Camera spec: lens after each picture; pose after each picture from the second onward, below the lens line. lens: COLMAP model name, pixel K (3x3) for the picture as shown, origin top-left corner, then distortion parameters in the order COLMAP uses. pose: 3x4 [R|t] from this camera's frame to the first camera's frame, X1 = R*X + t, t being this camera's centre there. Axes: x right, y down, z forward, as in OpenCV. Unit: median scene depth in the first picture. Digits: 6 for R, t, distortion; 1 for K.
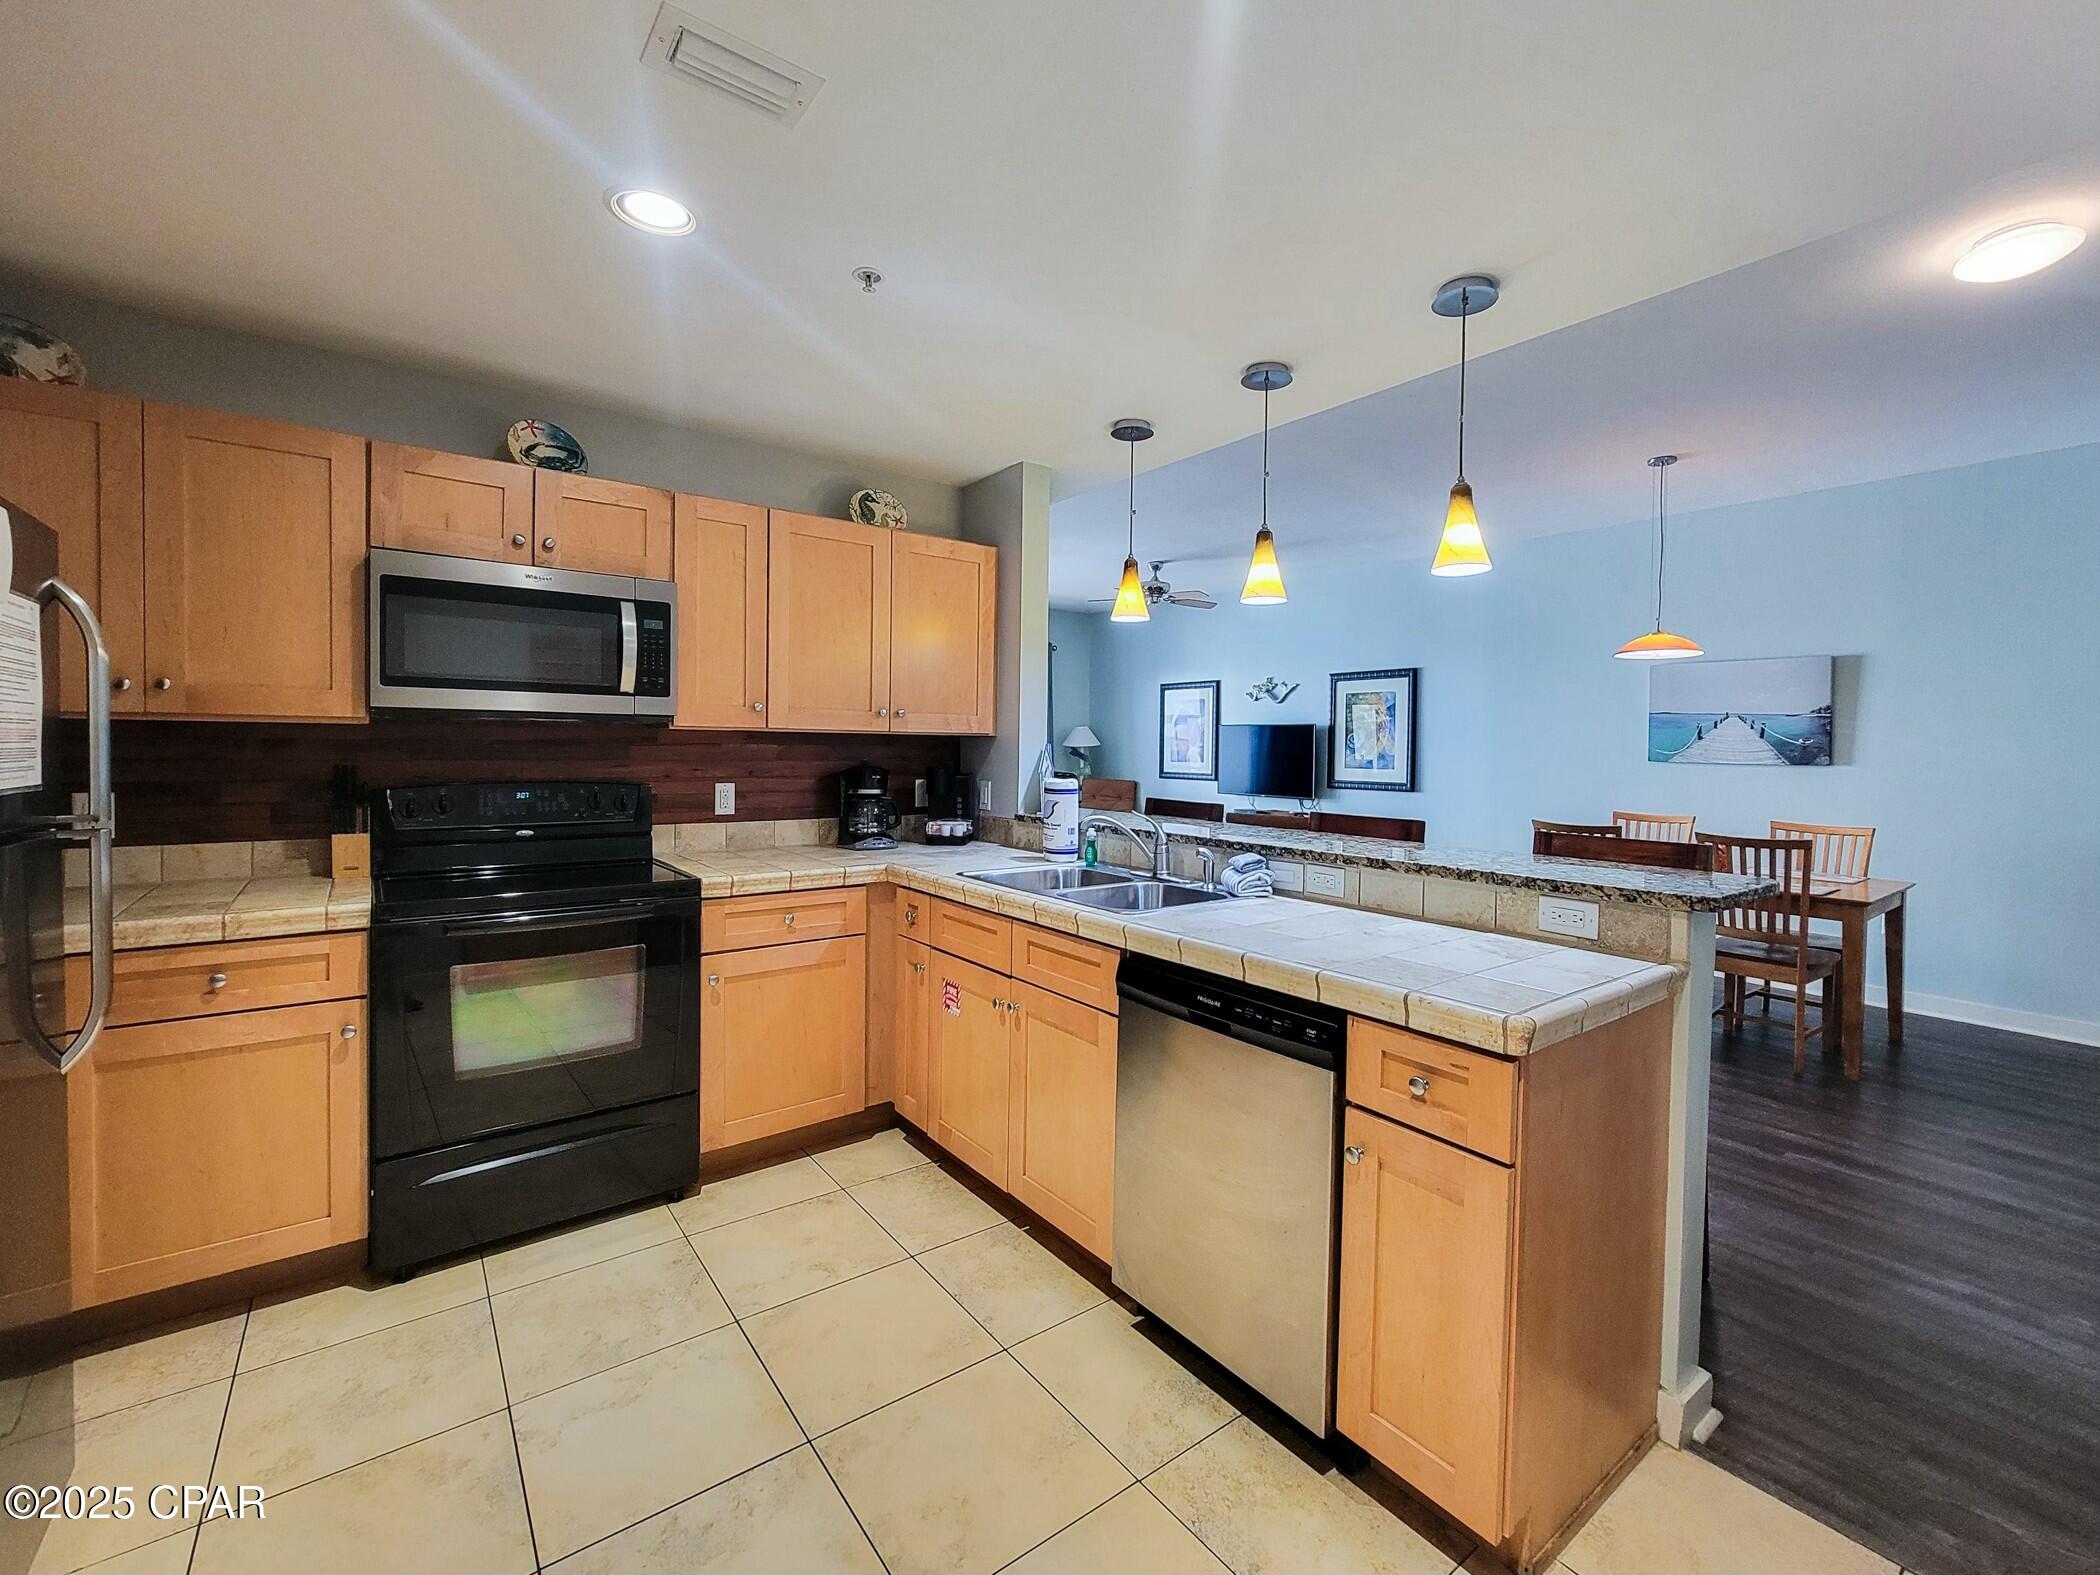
lens RADIAL K [[873.6, 0, 1083.9], [0, 873.6, 767.0], [0, 0, 1]] dist [-0.004995, 0.002455]
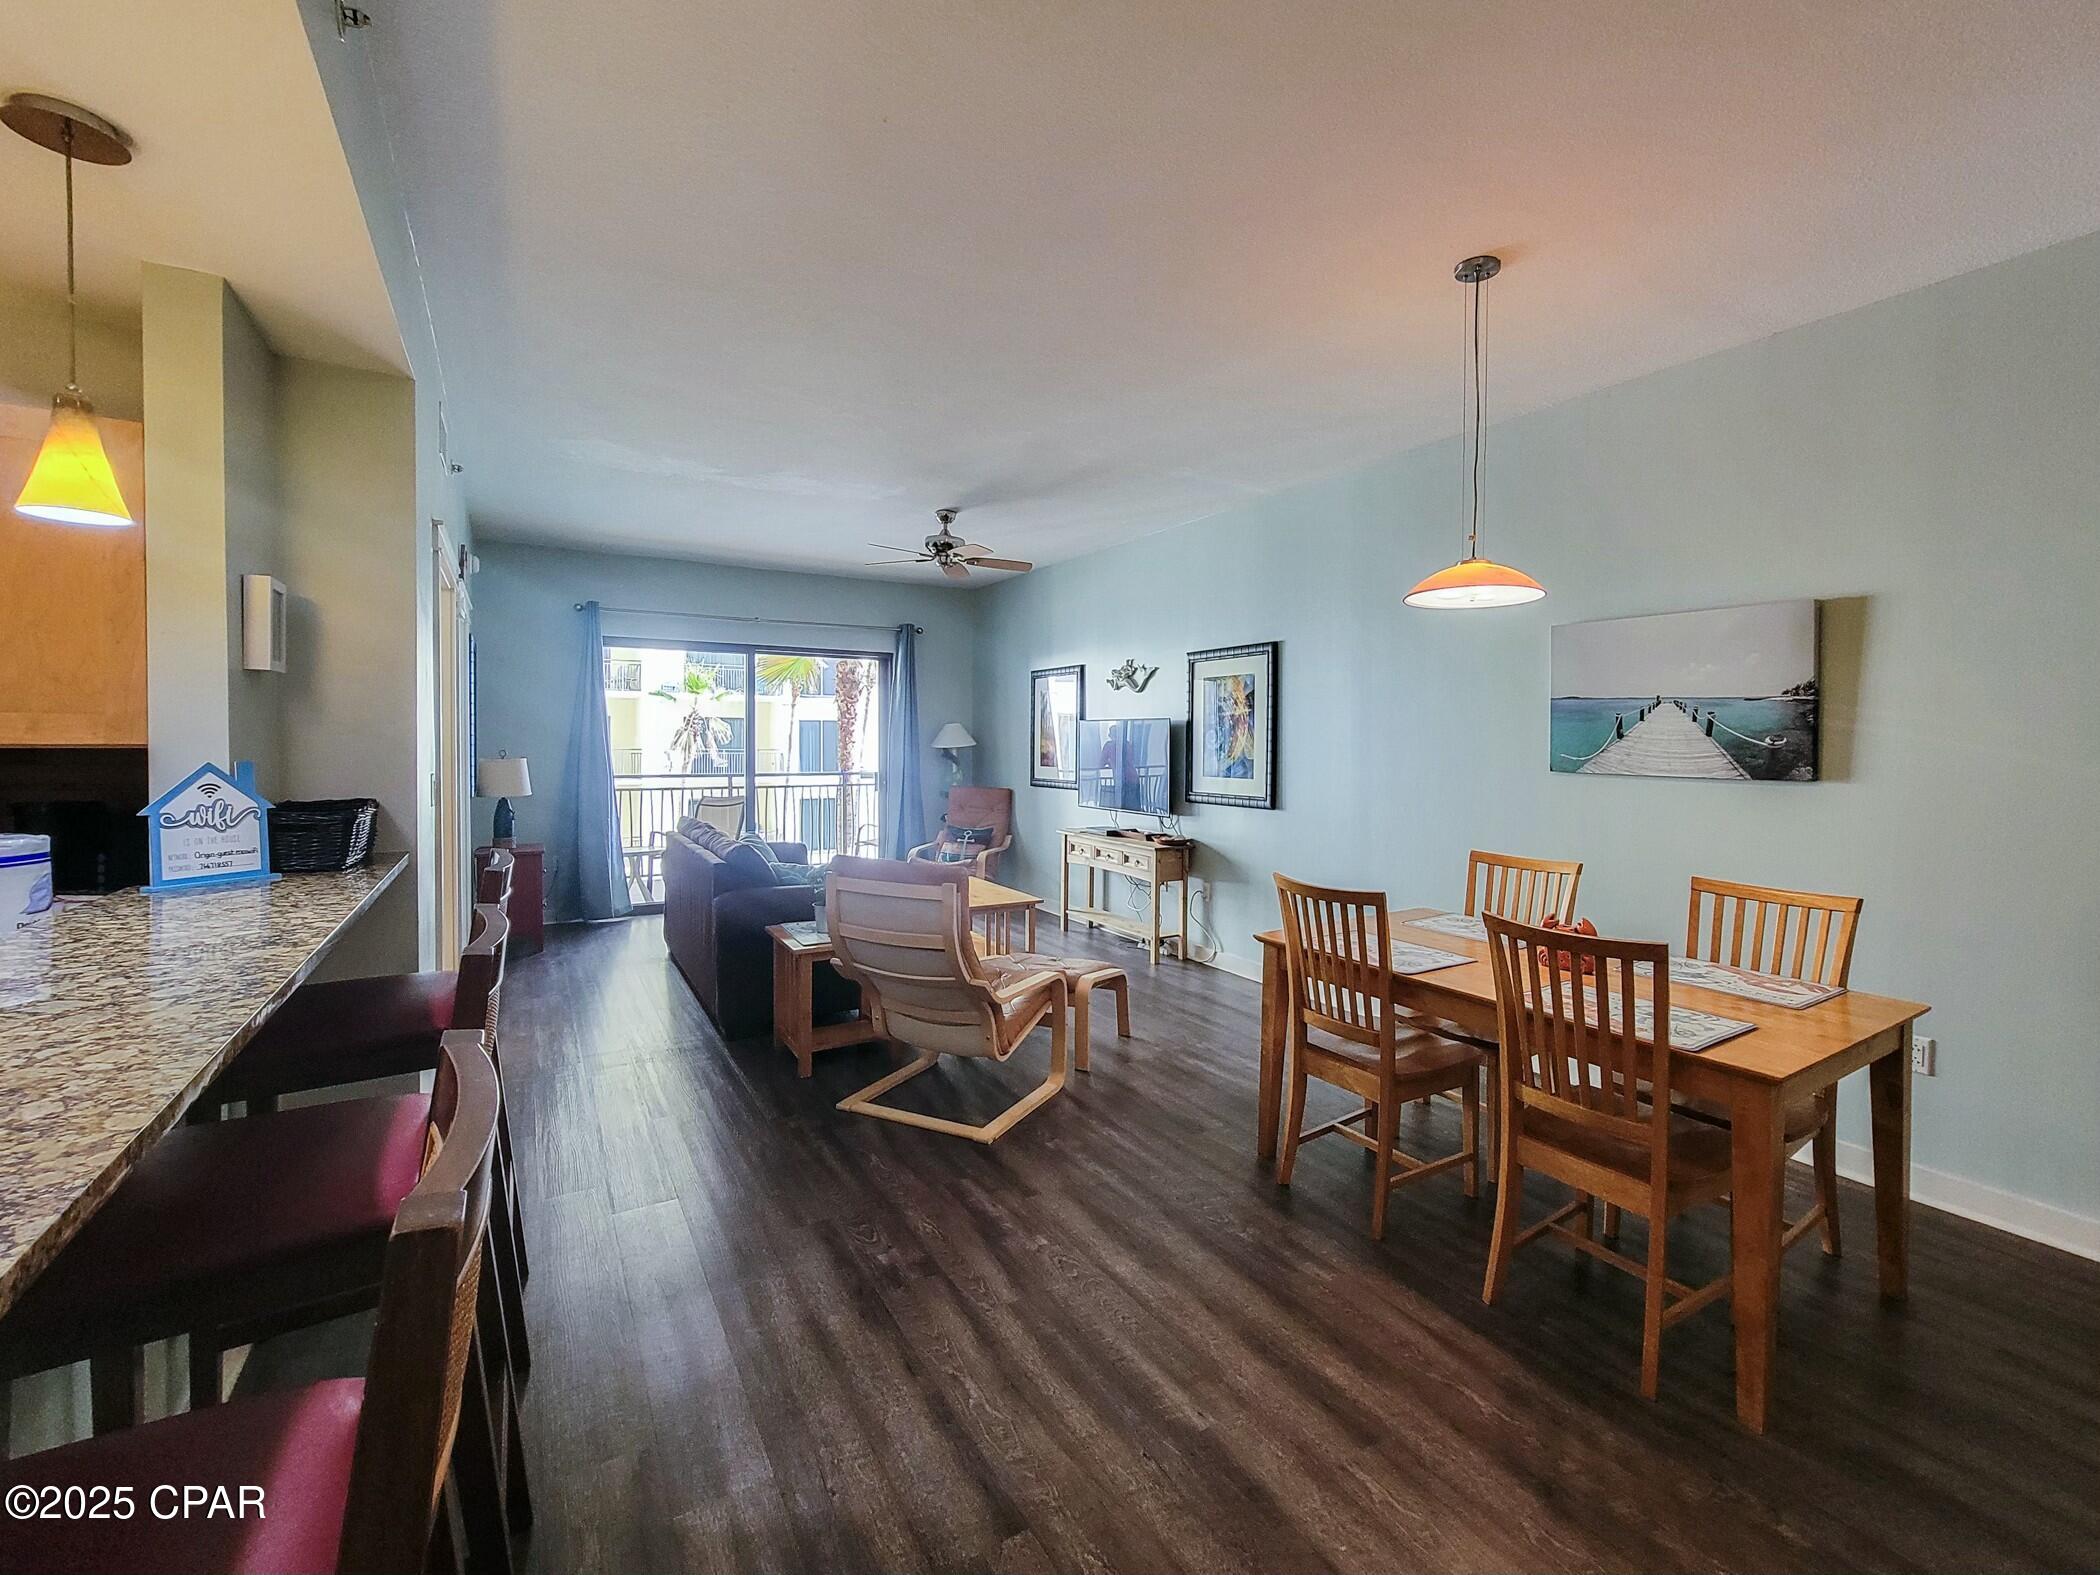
lens RADIAL K [[873.6, 0, 1086.0], [0, 873.6, 761.4], [0, 0, 1]] dist [-0.004995, 0.002455]
pose [[0.995429, -0.004028, -0.095423, 0.410920], [0.003925, 0.999991, -0.001267, -0.016600], [0.095427, 0.000886, 0.995436, 0.350530]]
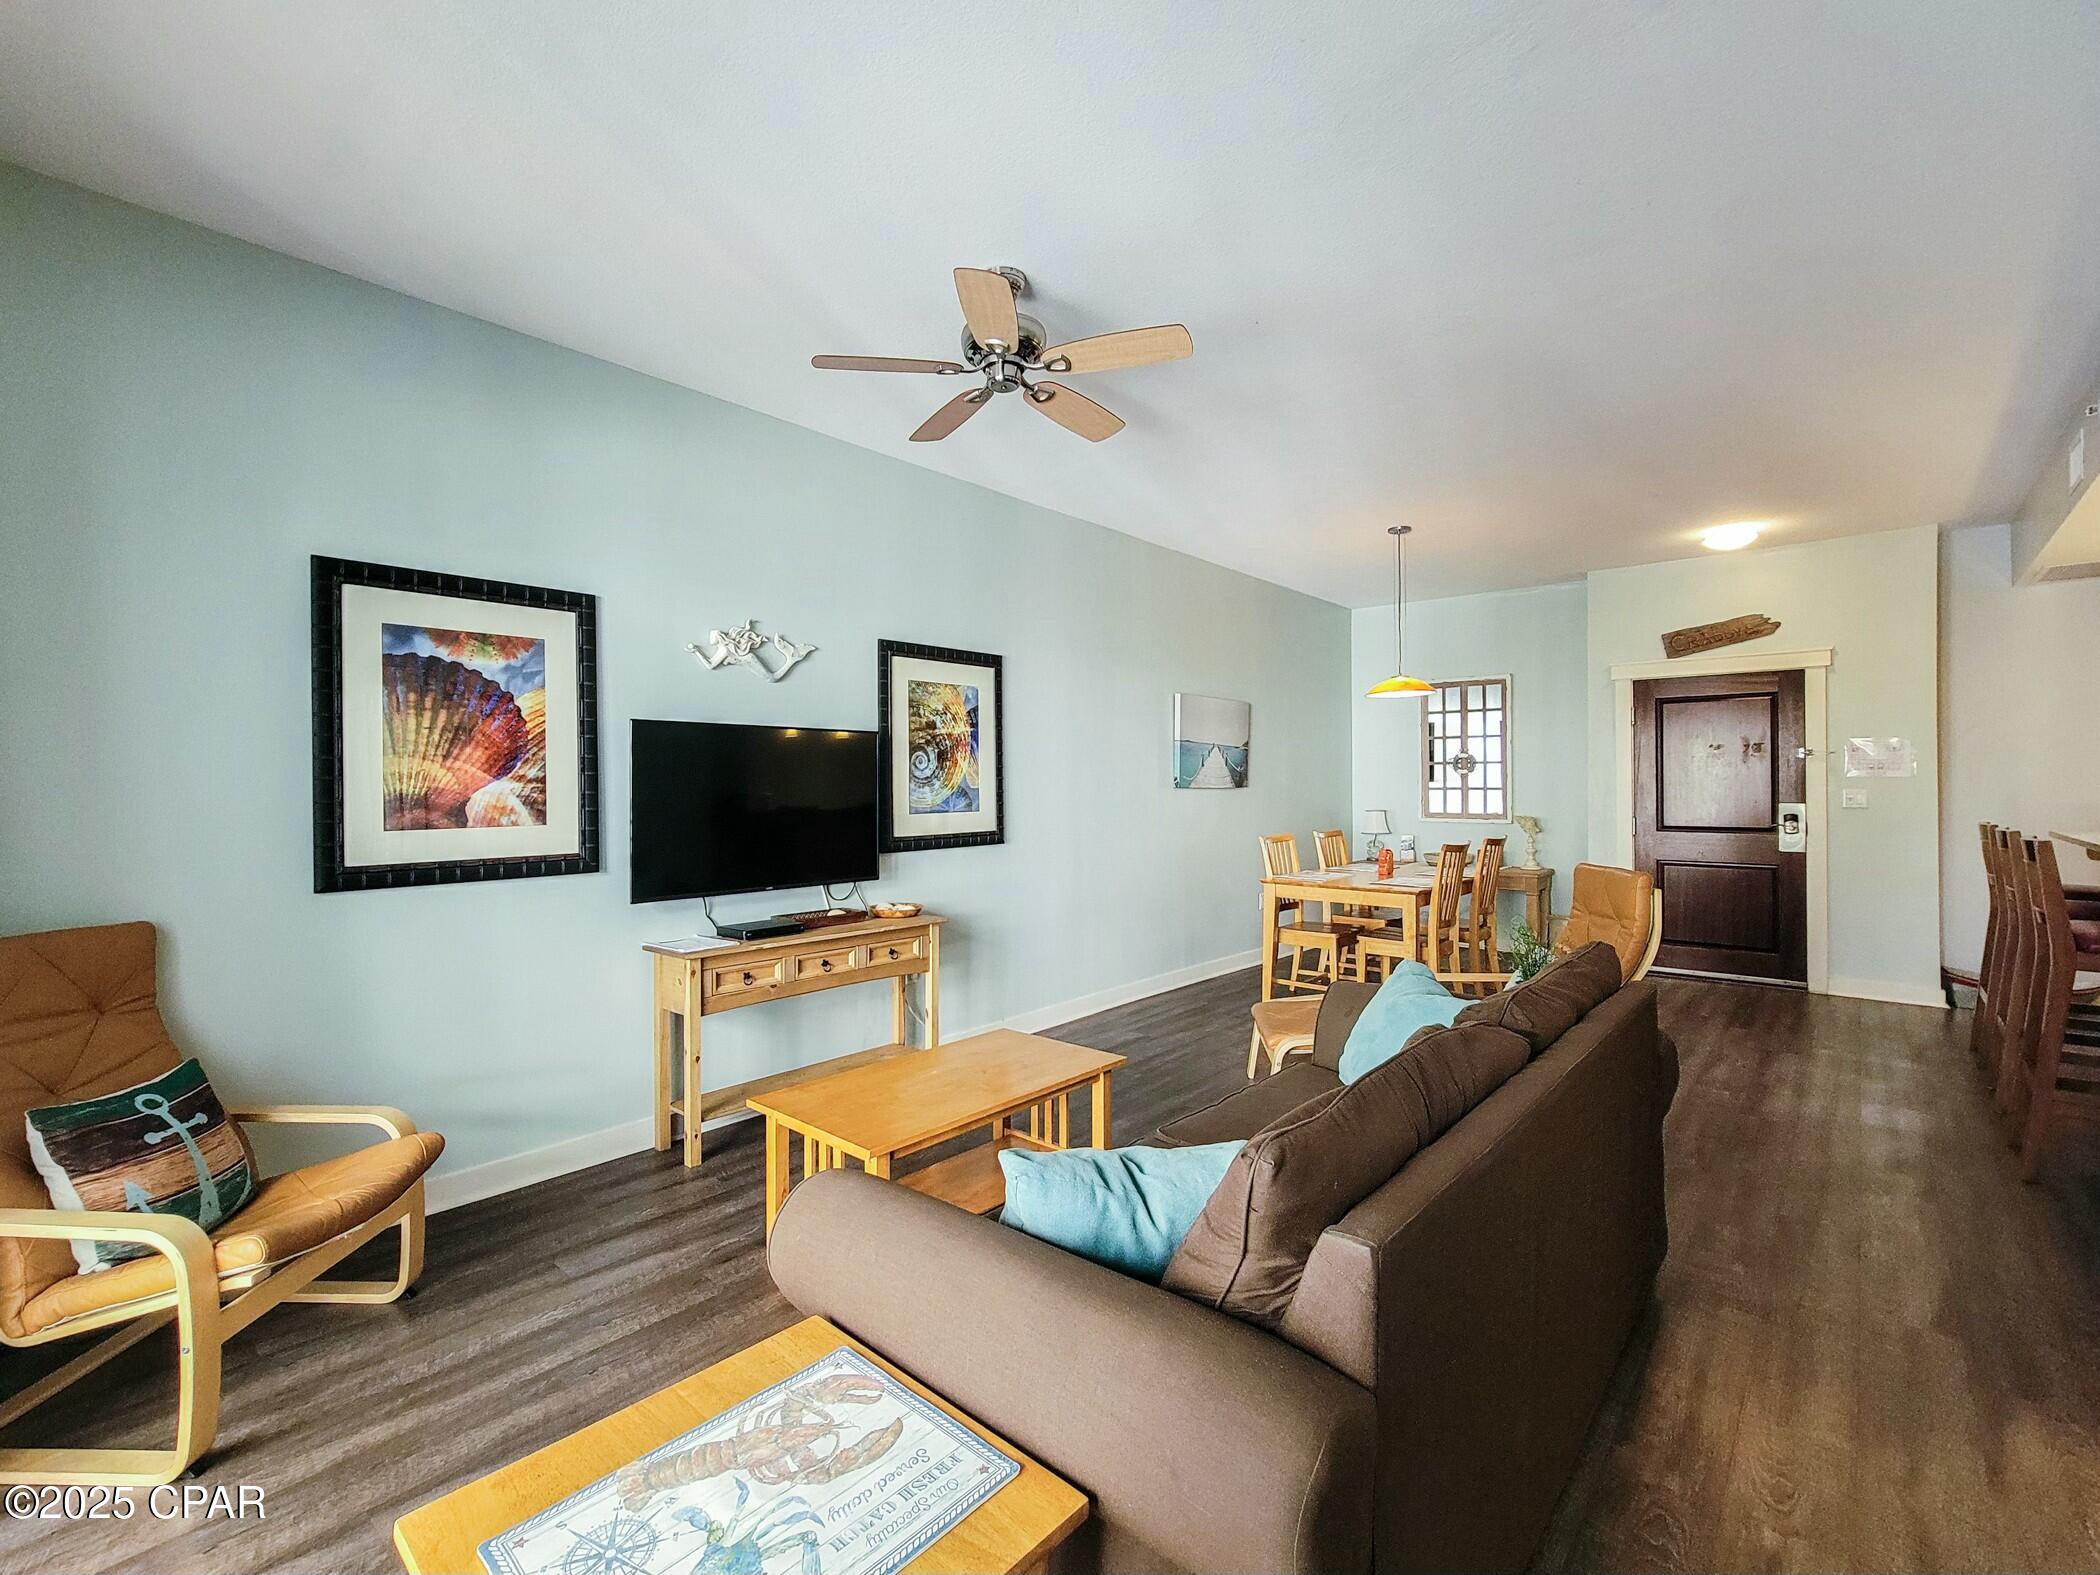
lens RADIAL K [[941.2, 0, 996.1], [0, 941.2, 782.2], [0, 0, 1]] dist [-0.000042, 0.000231]
pose [[-0.157690, -0.010935, 0.987428, -0.459935], [0.026752, 0.999524, 0.015341, -0.040317], [-0.987126, 0.028835, -0.157322, 1.581196]]
